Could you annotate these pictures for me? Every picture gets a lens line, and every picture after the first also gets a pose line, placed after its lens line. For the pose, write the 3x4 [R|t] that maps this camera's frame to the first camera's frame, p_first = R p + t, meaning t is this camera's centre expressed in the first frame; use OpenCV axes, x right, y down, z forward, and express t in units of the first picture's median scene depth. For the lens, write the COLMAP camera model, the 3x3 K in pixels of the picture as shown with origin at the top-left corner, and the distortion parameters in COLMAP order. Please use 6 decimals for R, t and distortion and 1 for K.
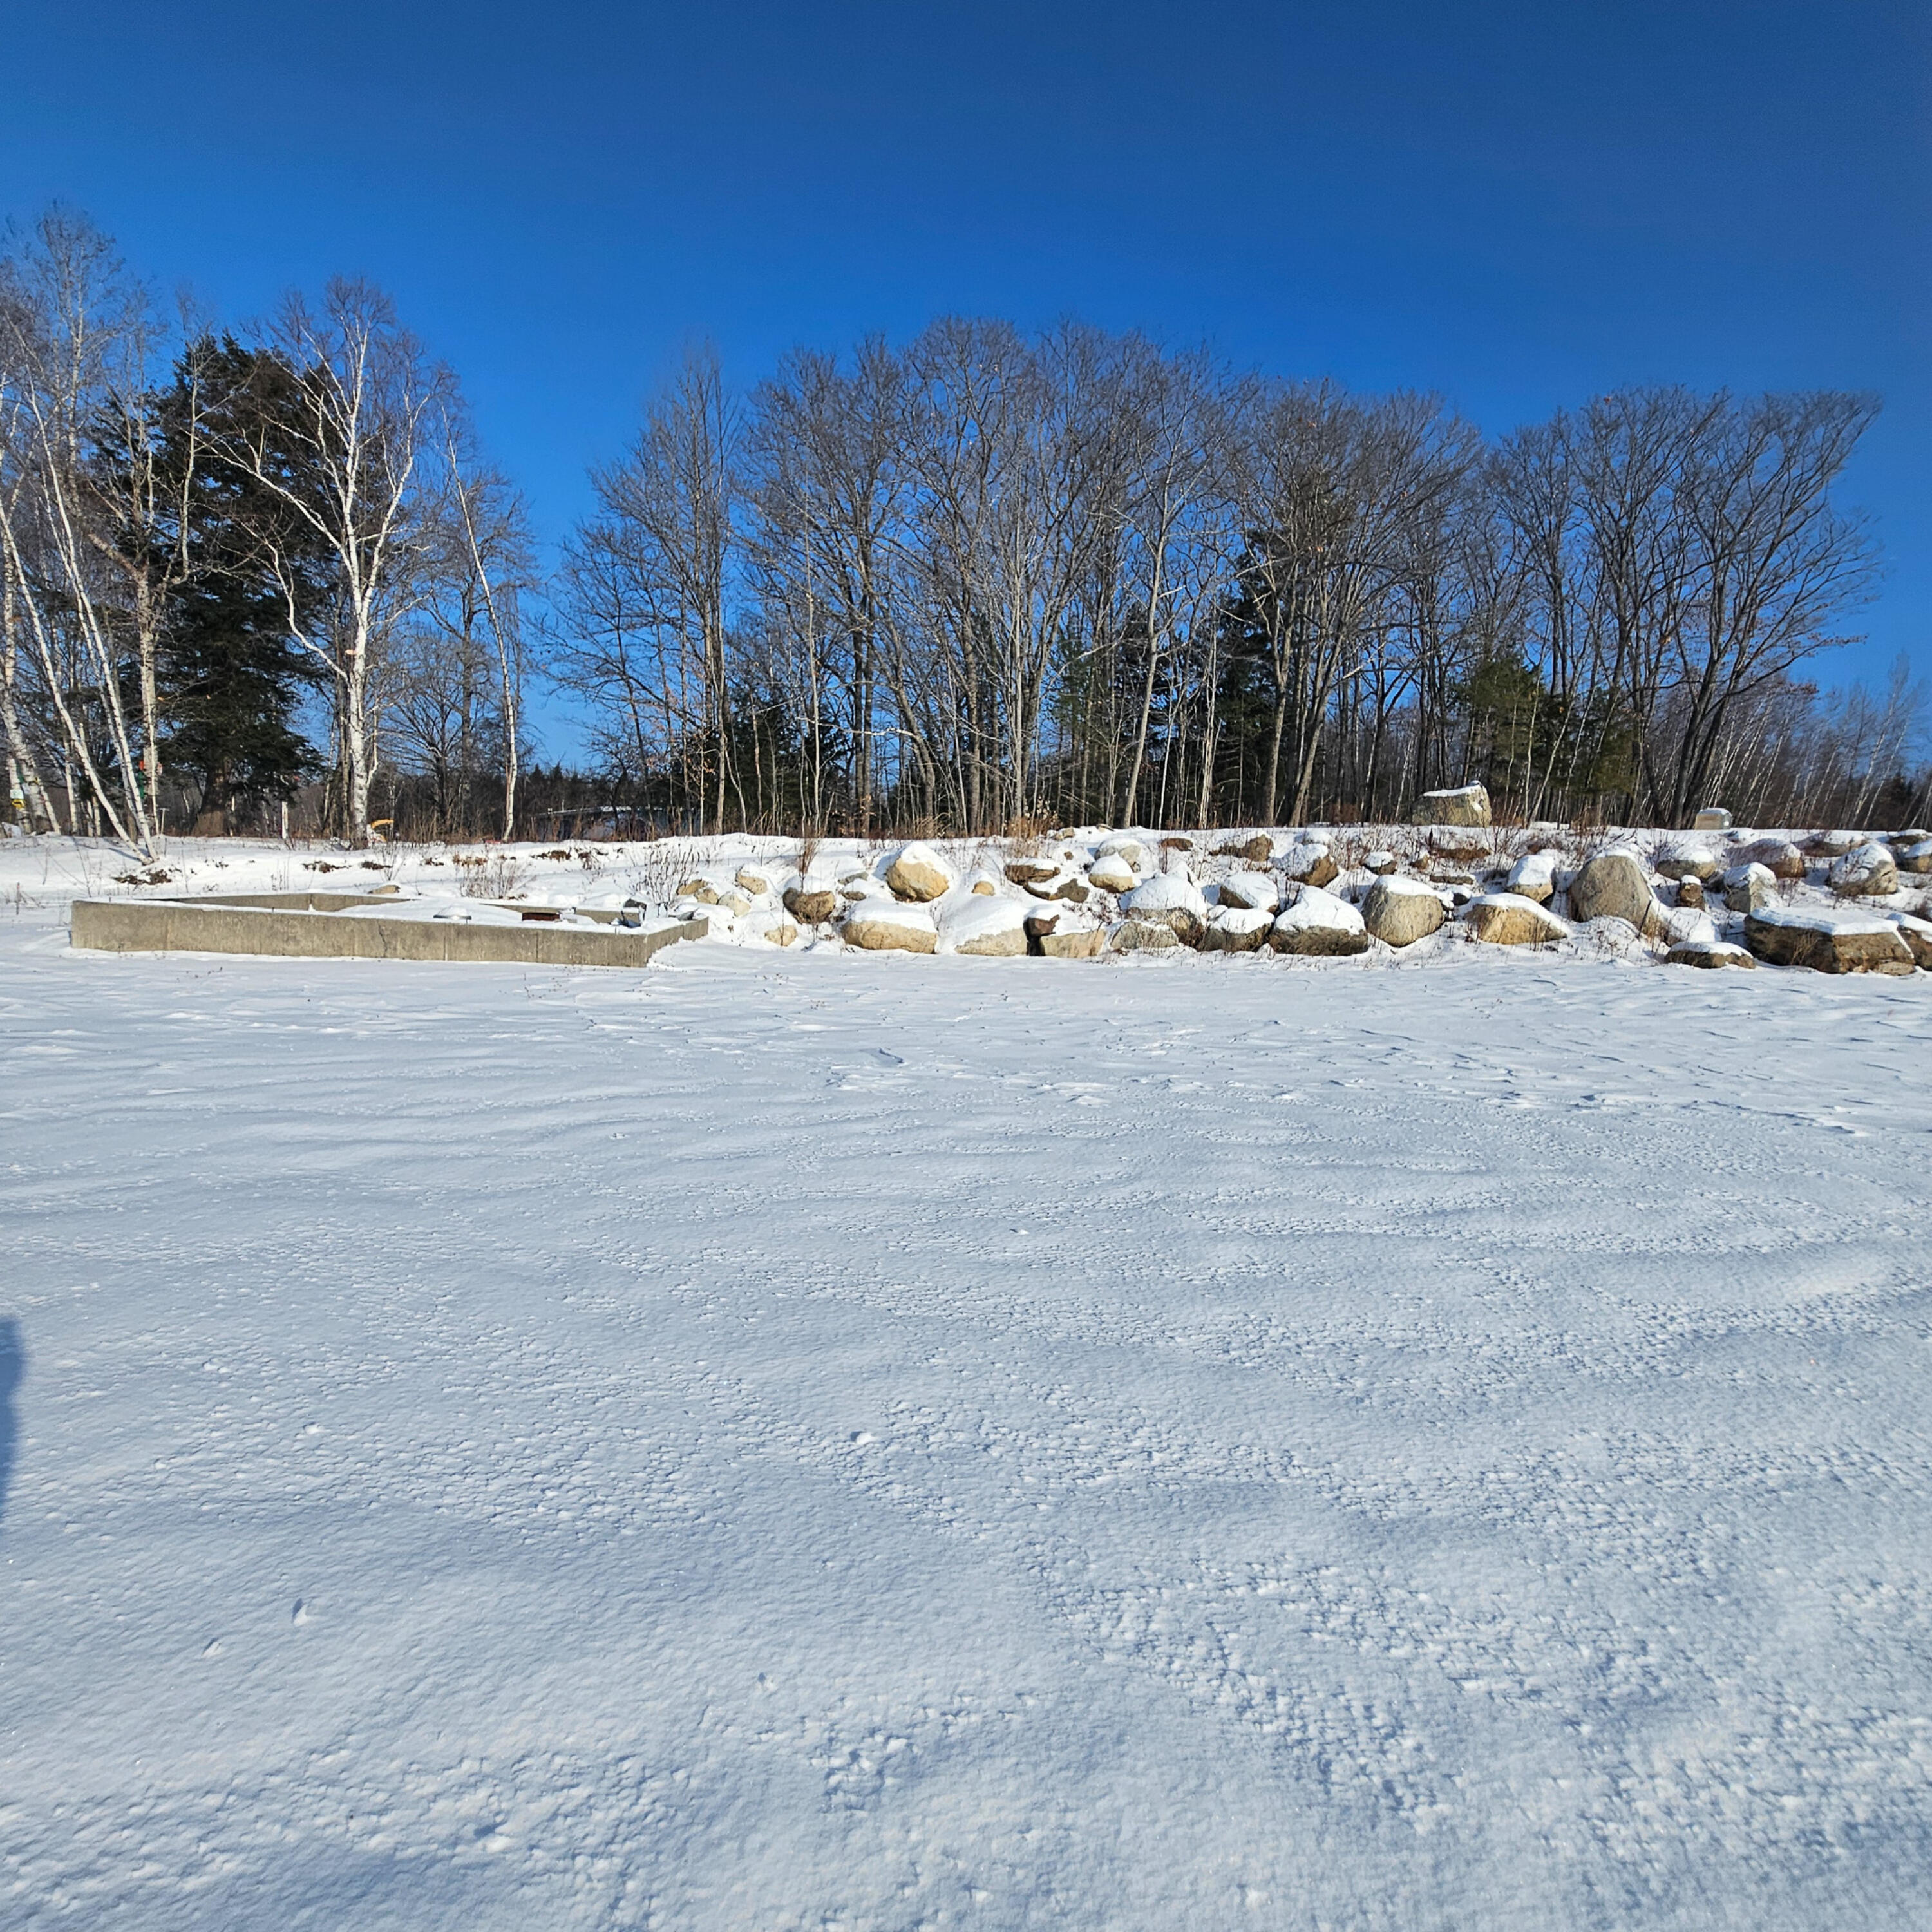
lens RADIAL K [[1065.7, 0, 964.5], [0, 1065.7, 970.5], [0, 0, 1]] dist [0.001502, -0.002049]
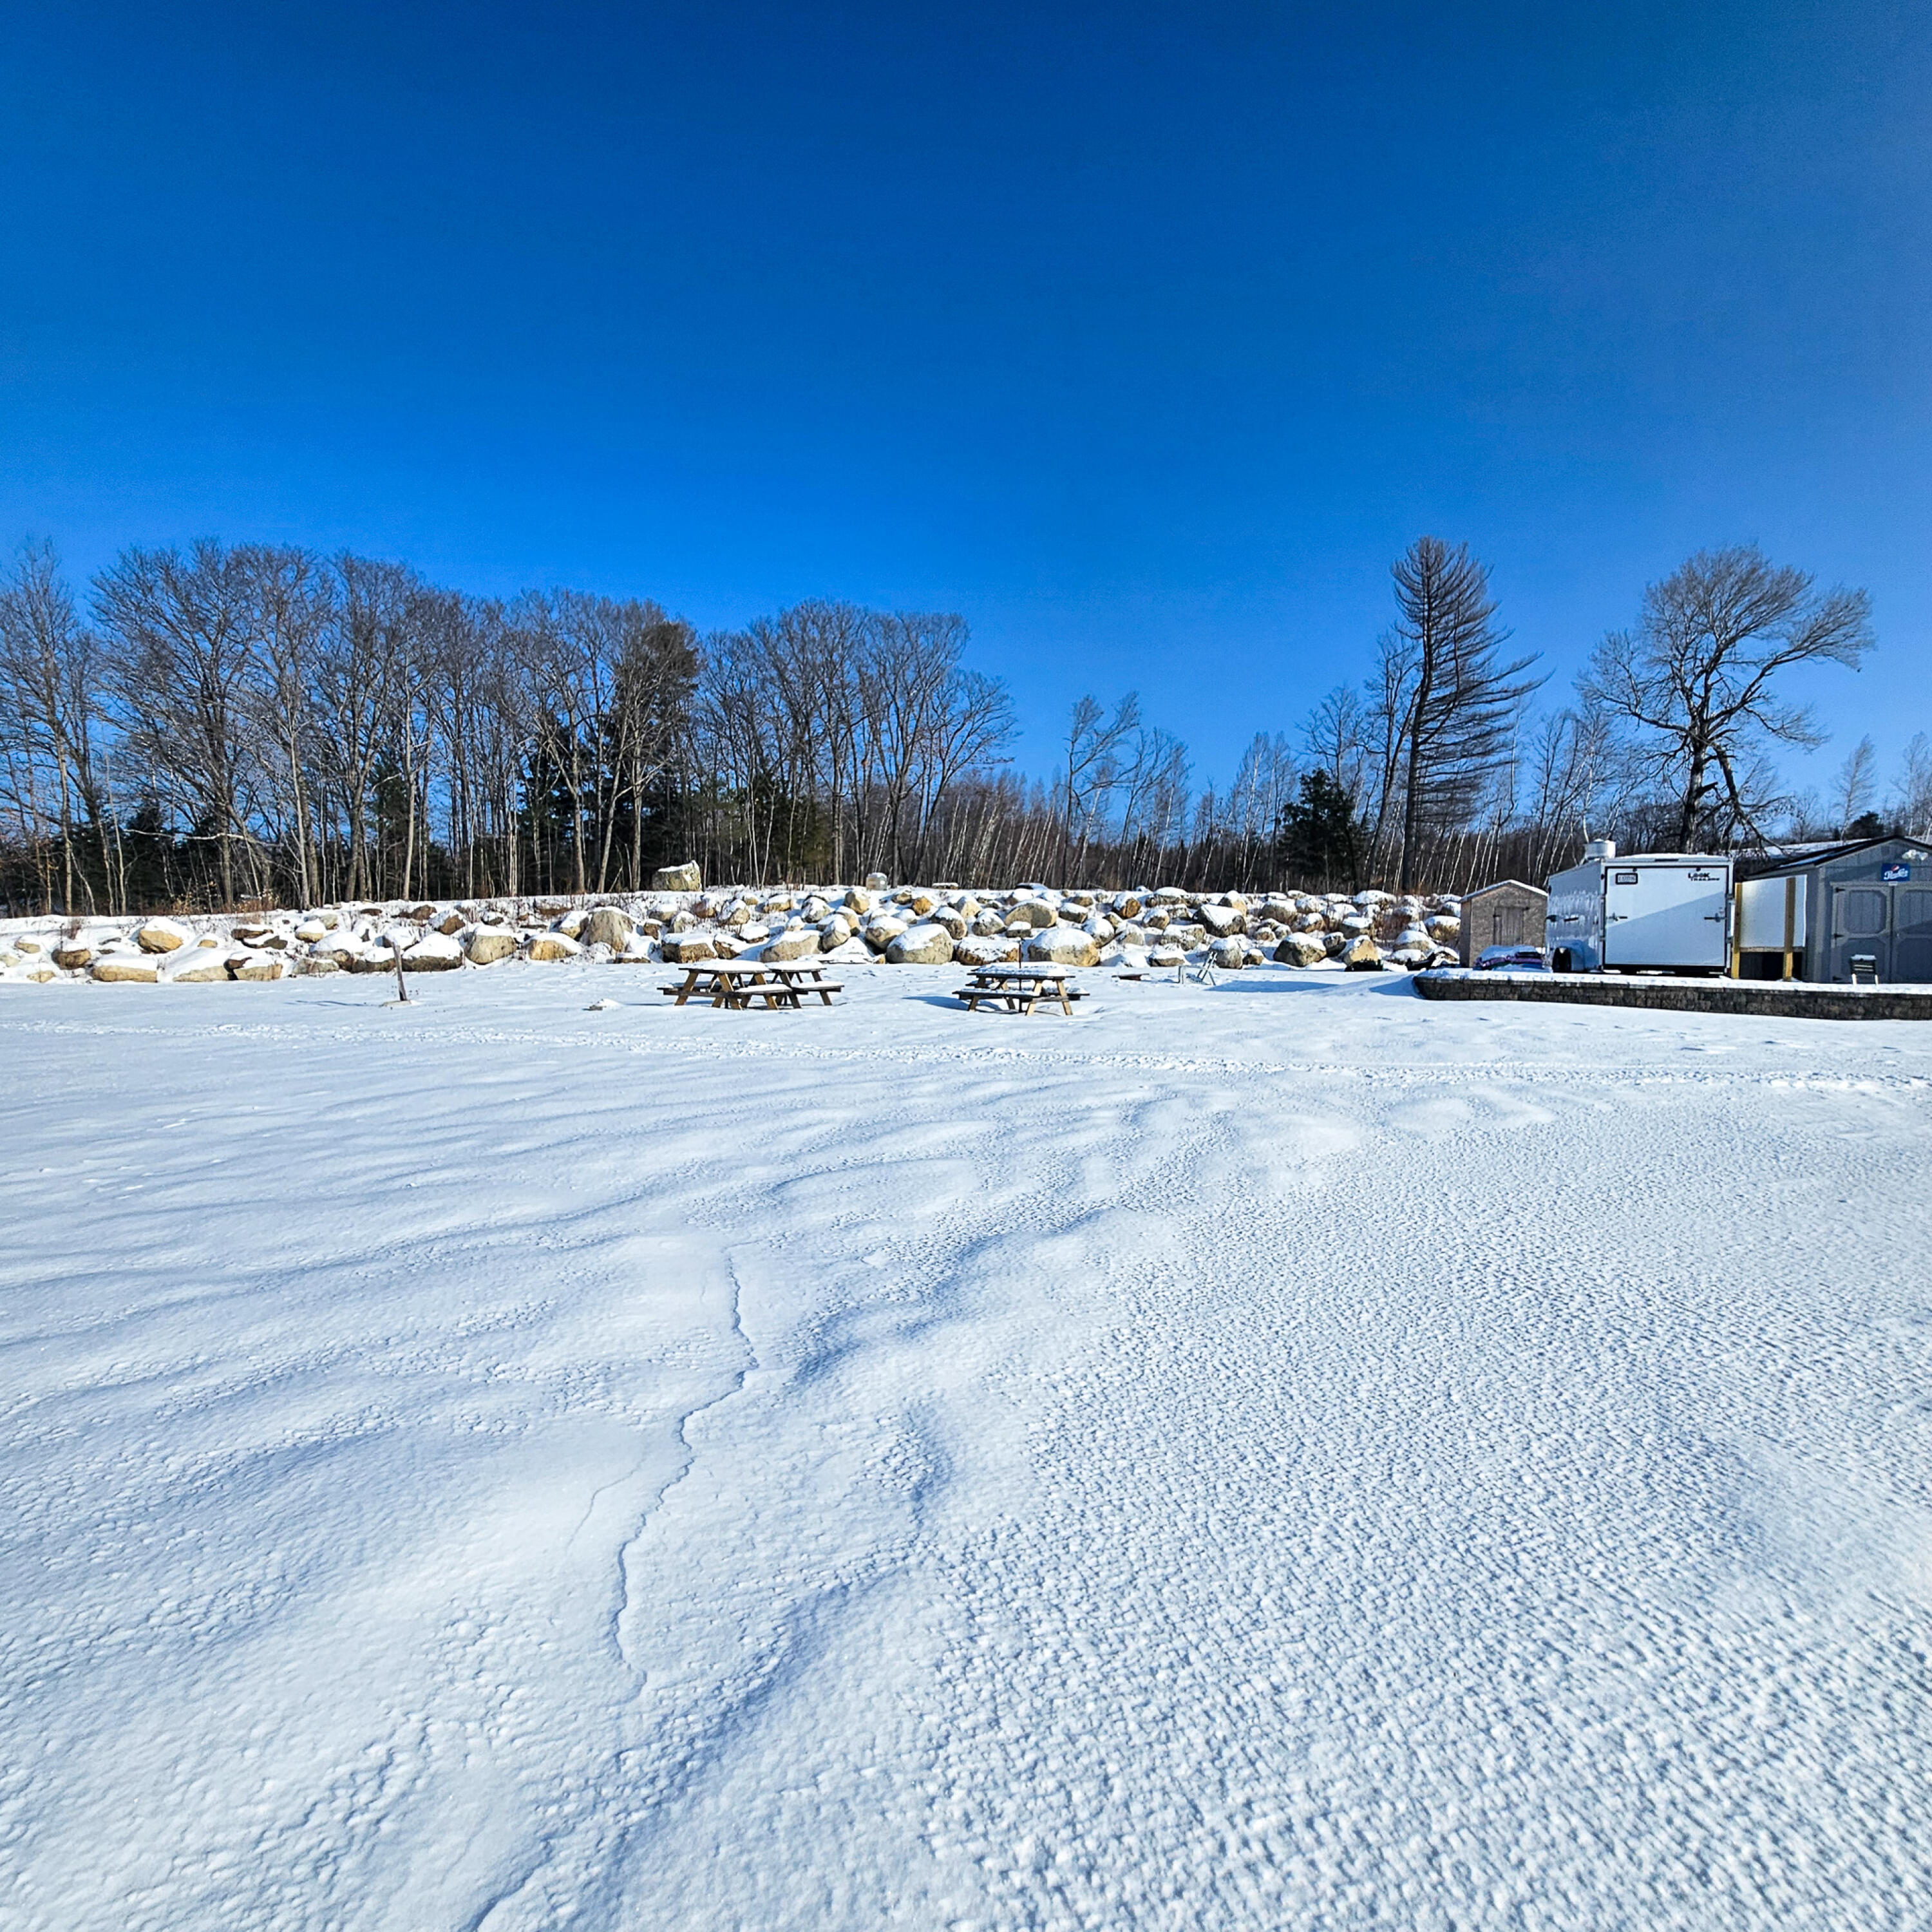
lens RADIAL K [[1057.7, 0, 961.7], [0, 1057.7, 972.7], [0, 0, 1]] dist [-0.002456, 0.000796]
pose [[0.935379, -0.057022, 0.349020, 0.540456], [0.074817, 0.996484, -0.037707, 0.118679], [-0.345642, 0.061383, 0.936356, -0.952889]]
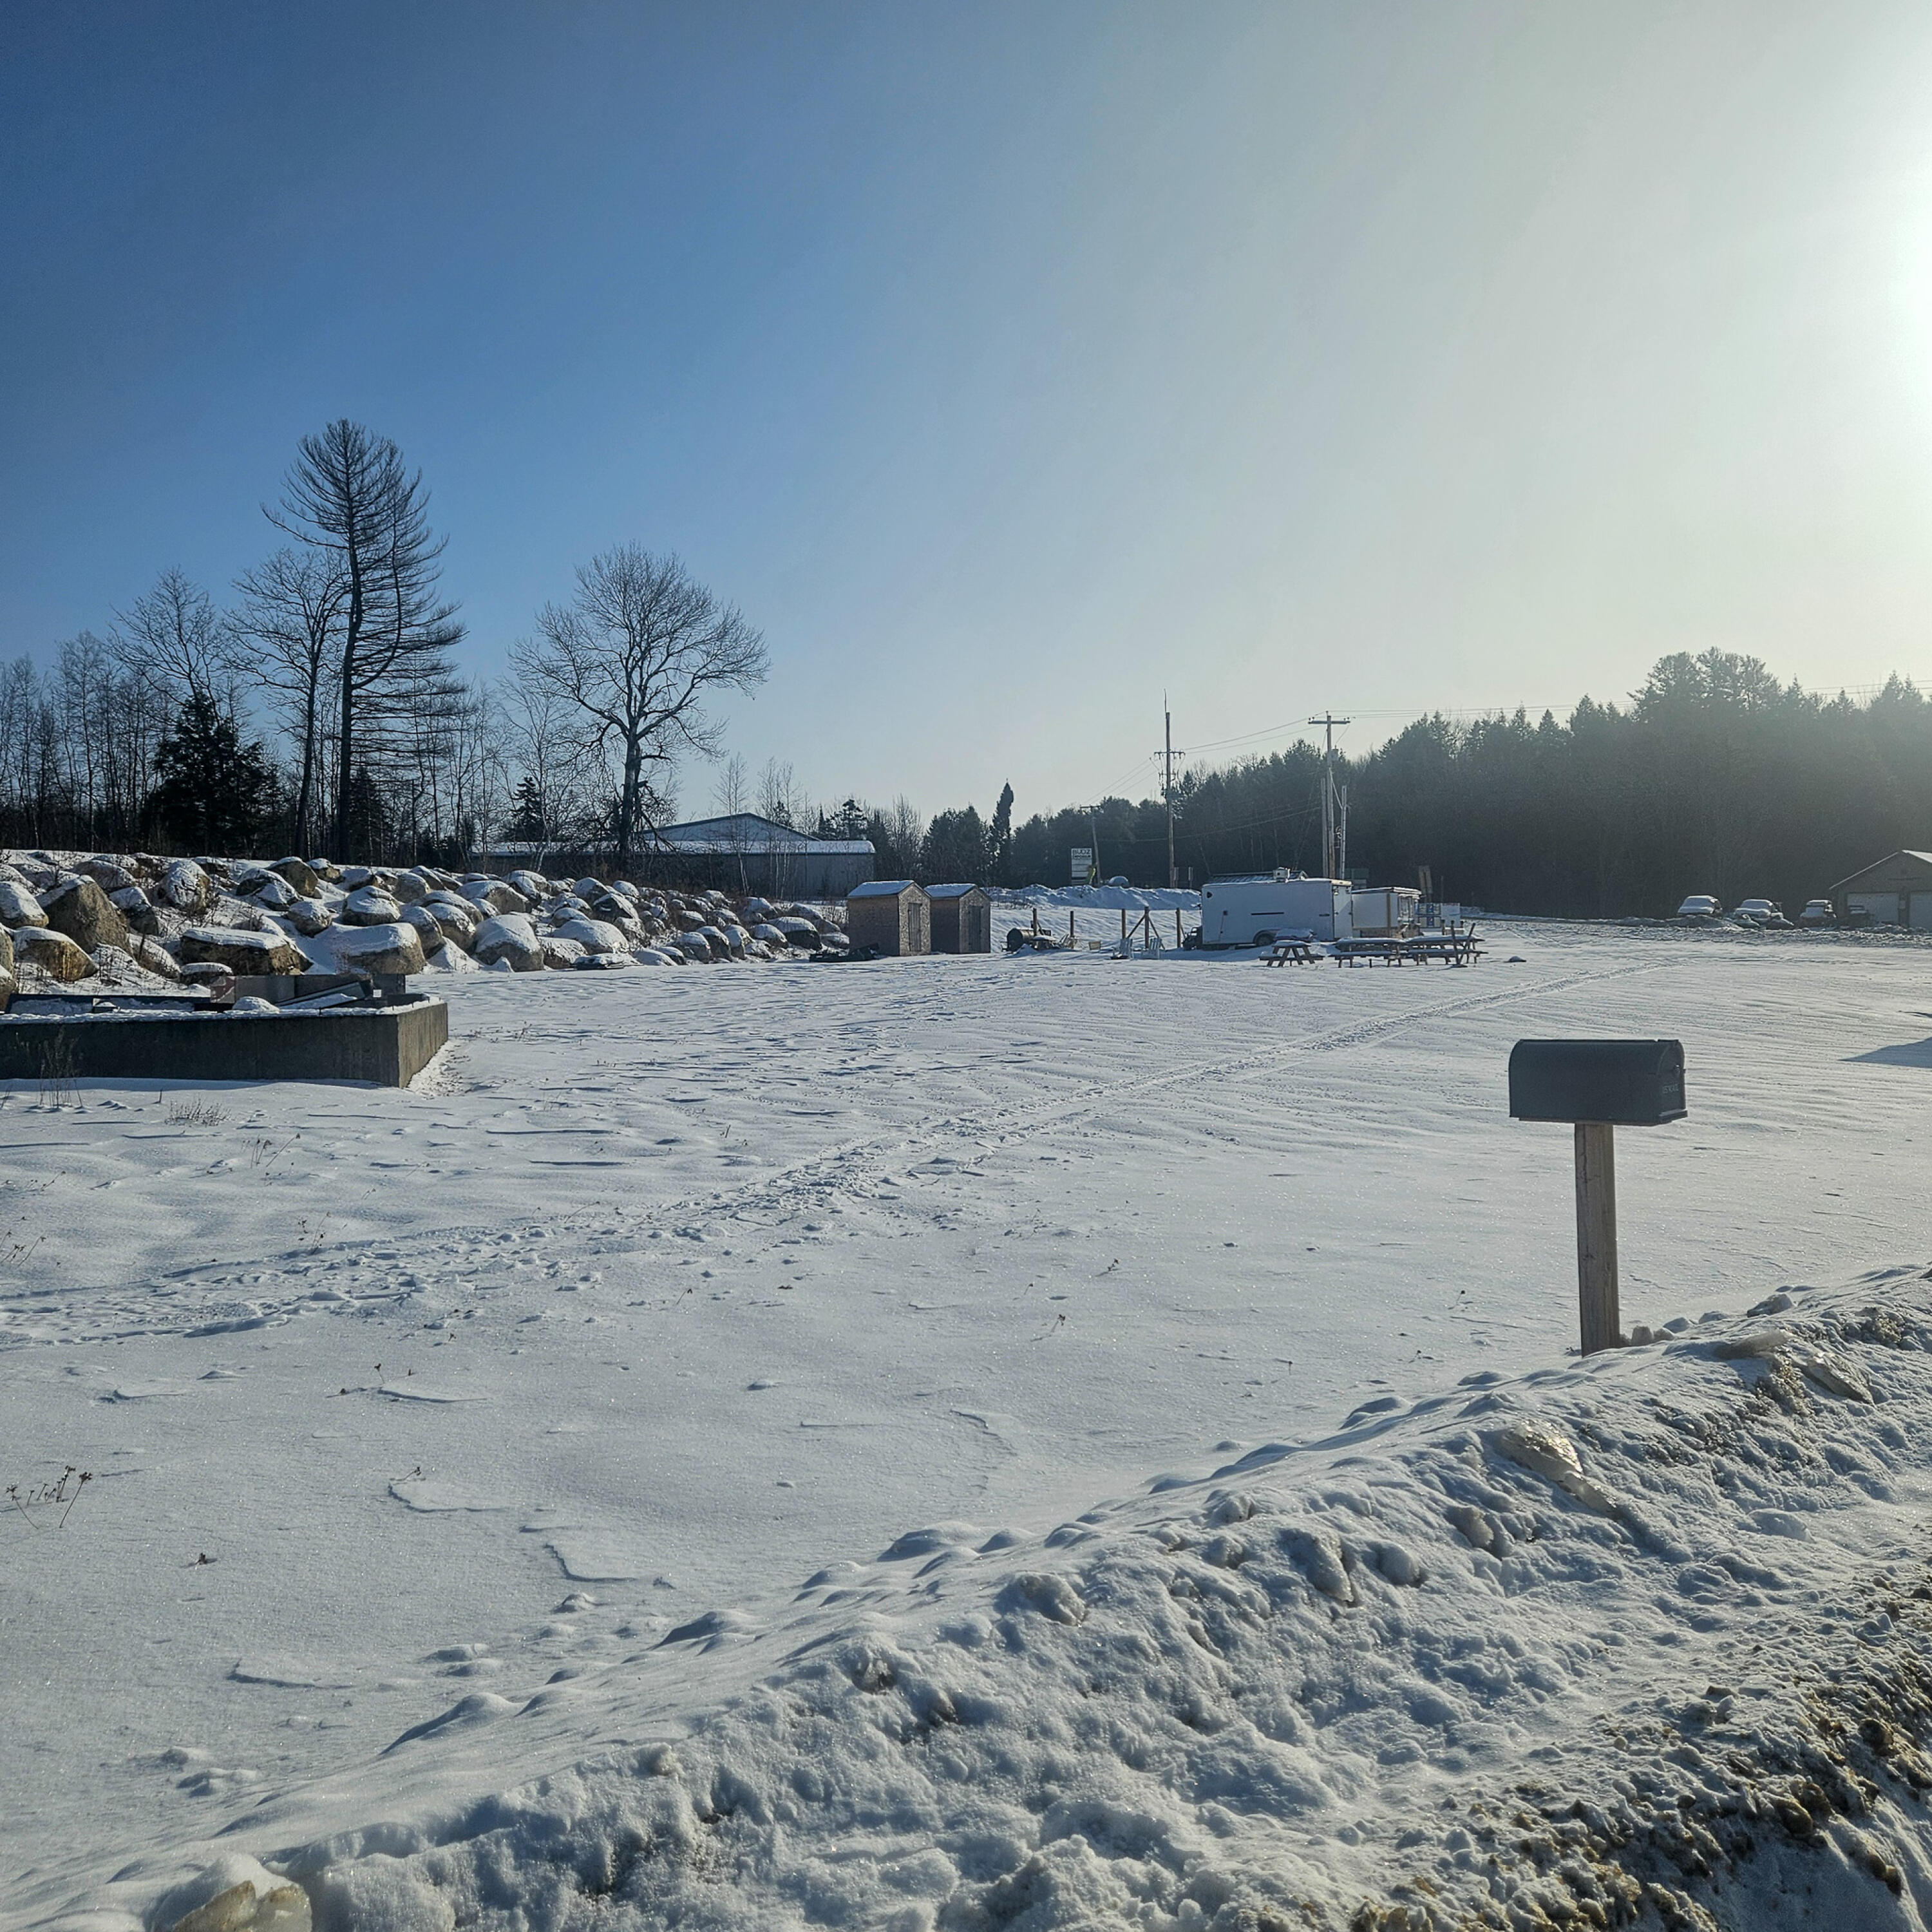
lens RADIAL K [[1773.2, 0, 966.0], [0, 1773.2, 966.0], [0, 0, 1]] dist [0.082642, 0.006410]
pose [[-0.142279, -0.062941, 0.987823, -1.090324], [0.097825, 0.992196, 0.077310, -0.081797], [-0.984981, 0.107634, -0.135012, 0.457605]]
